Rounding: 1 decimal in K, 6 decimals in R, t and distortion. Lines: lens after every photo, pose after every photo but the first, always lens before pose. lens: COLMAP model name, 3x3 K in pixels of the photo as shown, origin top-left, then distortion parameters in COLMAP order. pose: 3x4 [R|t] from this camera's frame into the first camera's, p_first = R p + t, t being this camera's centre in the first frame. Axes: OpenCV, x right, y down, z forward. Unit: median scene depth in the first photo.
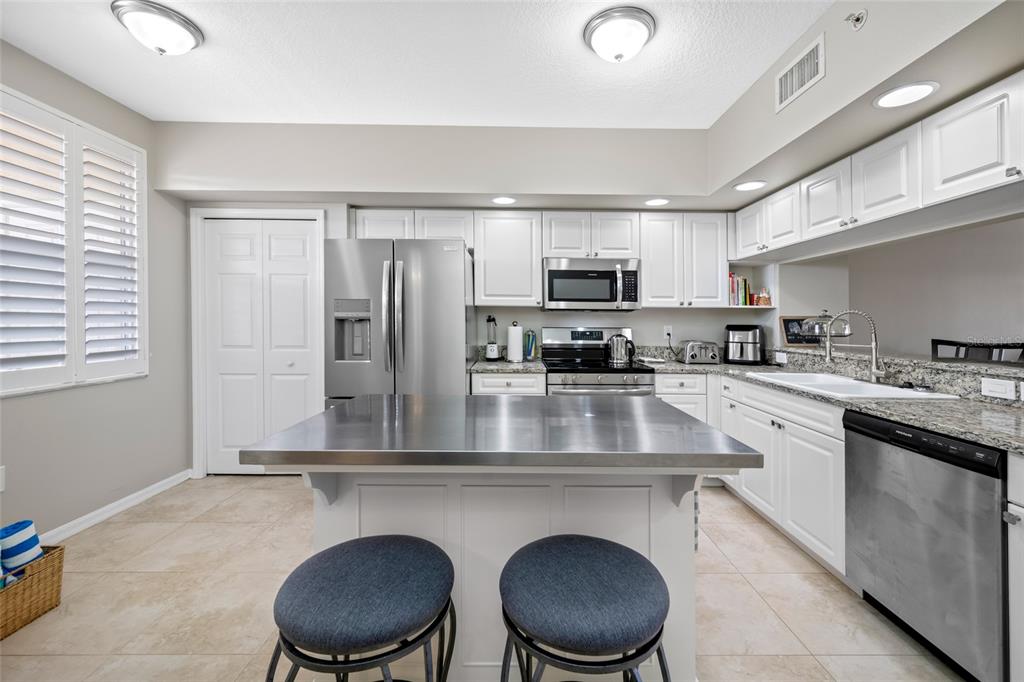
lens RADIAL K [[409.0, 0, 523.6], [0, 409.0, 322.1], [0, 0, 1]] dist [0.002833, -0.000866]
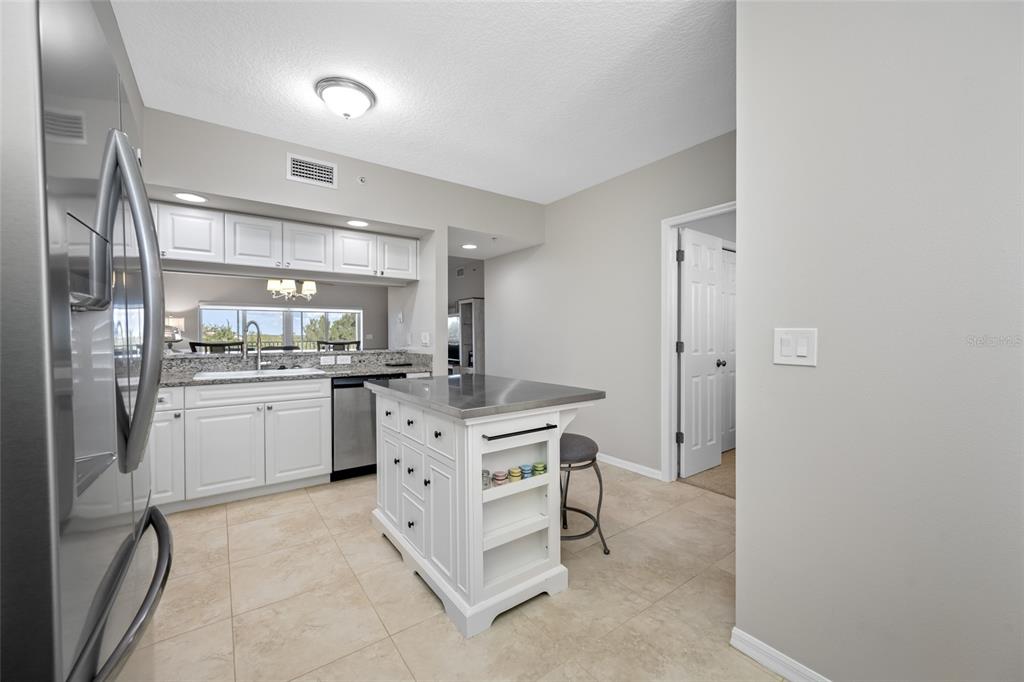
lens RADIAL K [[409.0, 0, 520.8], [0, 409.0, 332.8], [0, 0, 1]] dist [0.002833, -0.000866]
pose [[-0.582633, -0.002540, 0.812731, -0.649556], [-0.000281, 0.999996, 0.002924, 0.005080], [-0.812735, 0.001475, -0.582632, 0.780217]]
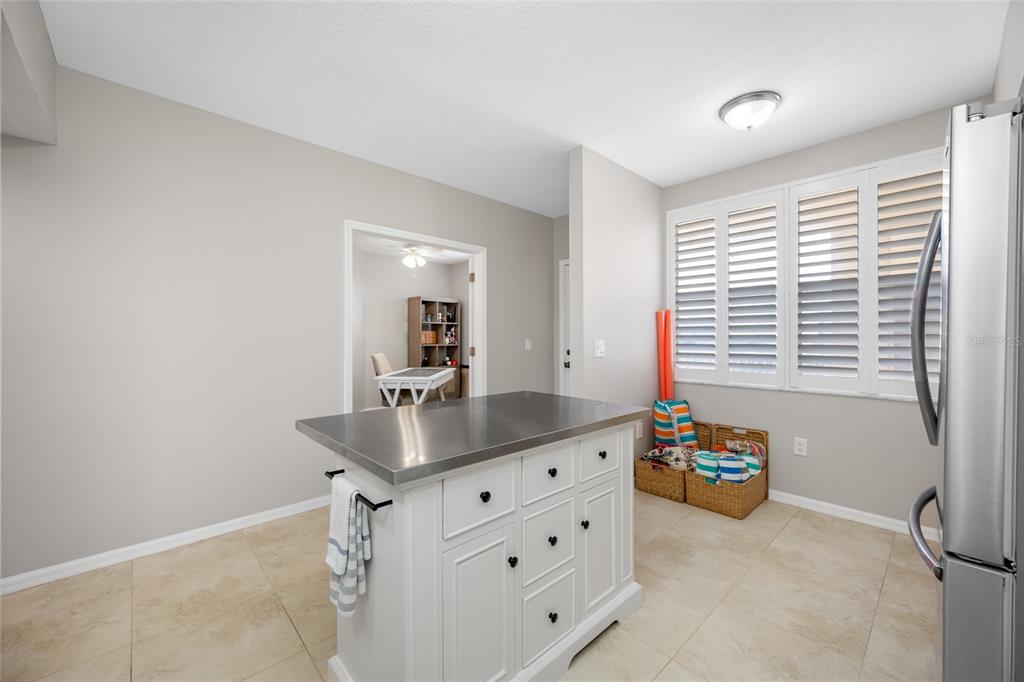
lens RADIAL K [[409.0, 0, 506.2], [0, 409.0, 338.8], [0, 0, 1]] dist [0.002833, -0.000866]
pose [[-0.747056, -0.008947, -0.664701, 0.317891], [-0.010538, 0.999943, -0.001616, 0.003983], [0.664678, 0.005798, -0.747108, 0.847305]]
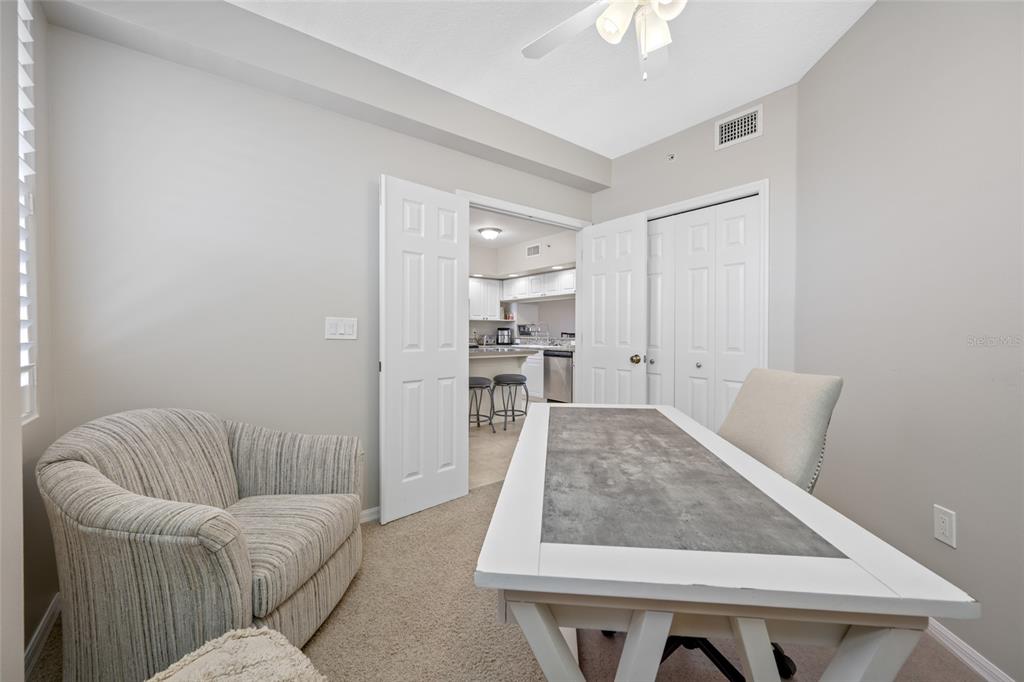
lens RADIAL K [[409.0, 0, 501.2], [0, 409.0, 335.1], [0, 0, 1]] dist [0.002833, -0.000866]
pose [[0.807808, -0.010274, 0.589357, -0.904982], [0.003848, 0.999919, 0.012156, 0.020772], [-0.589433, -0.007552, 0.807782, -0.931787]]
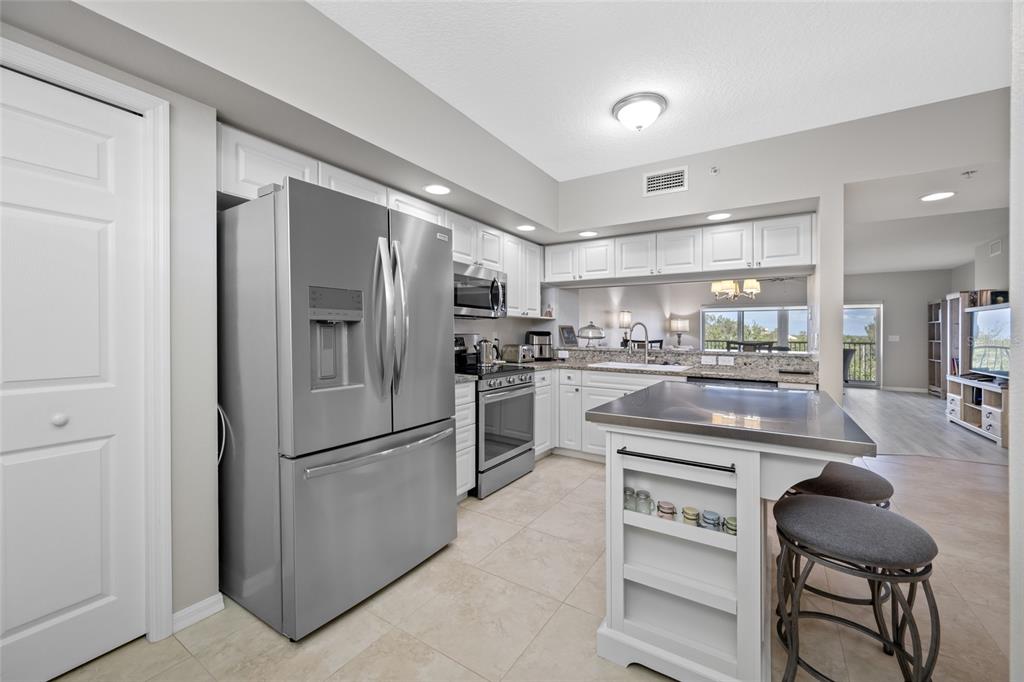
lens RADIAL K [[409.0, 0, 508.2], [0, 409.0, 331.8], [0, 0, 1]] dist [0.002833, -0.000866]
pose [[0.561762, -0.000336, 0.827299, -0.655901], [-0.002927, 0.999993, 0.002393, 0.005867], [-0.827294, -0.003766, 0.561757, 0.362676]]
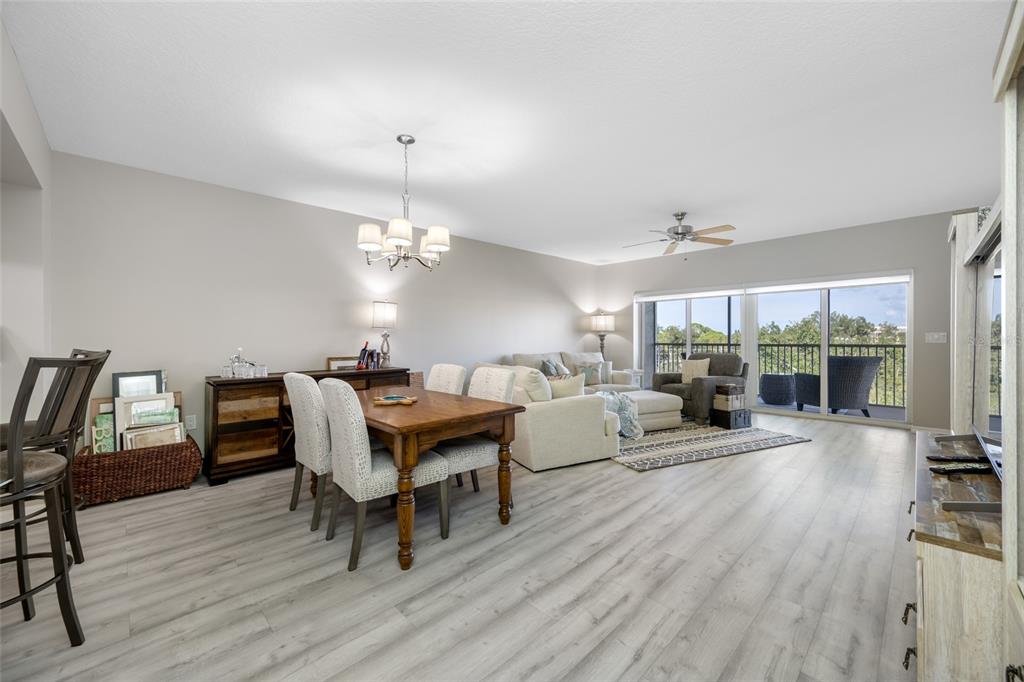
lens RADIAL K [[409.0, 0, 497.4], [0, 409.0, 340.5], [0, 0, 1]] dist [0.002833, -0.000866]
pose [[0.732381, -0.017961, 0.680658, 0.942156], [0.014062, 0.999838, 0.011252, 0.023305], [-0.680750, 0.001331, 0.732515, -0.249257]]
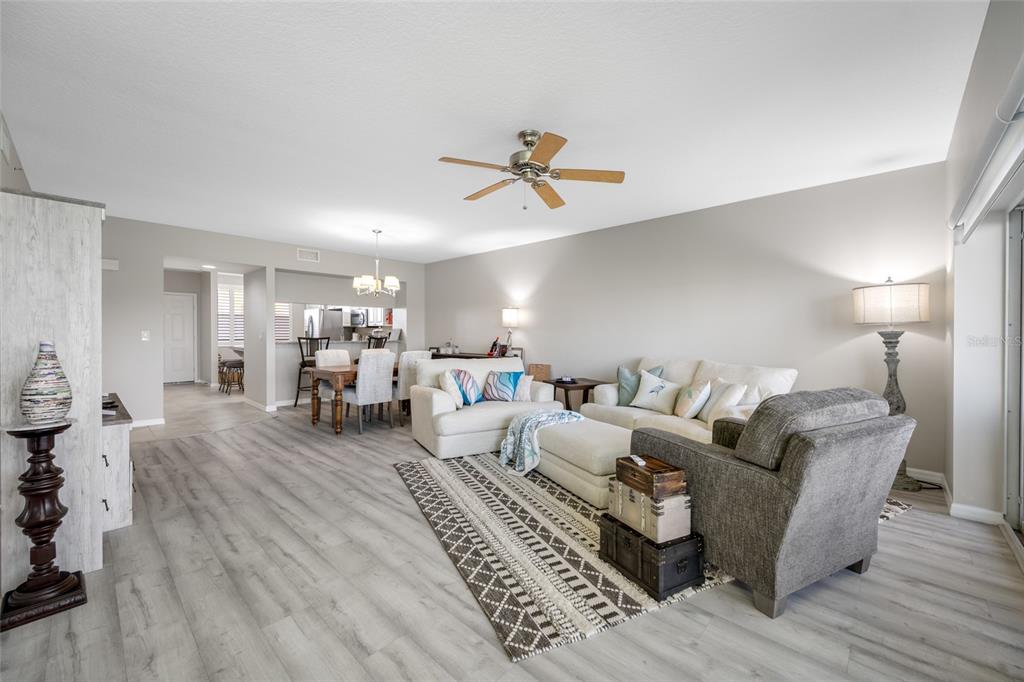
lens RADIAL K [[409.0, 0, 512.5], [0, 409.0, 338.2], [0, 0, 1]] dist [0.002833, -0.000866]
pose [[0.710912, 0.002581, -0.703276, 2.945717], [-0.008732, 0.999949, -0.005157, 0.050861], [0.703227, 0.009807, 0.710898, -0.271114]]
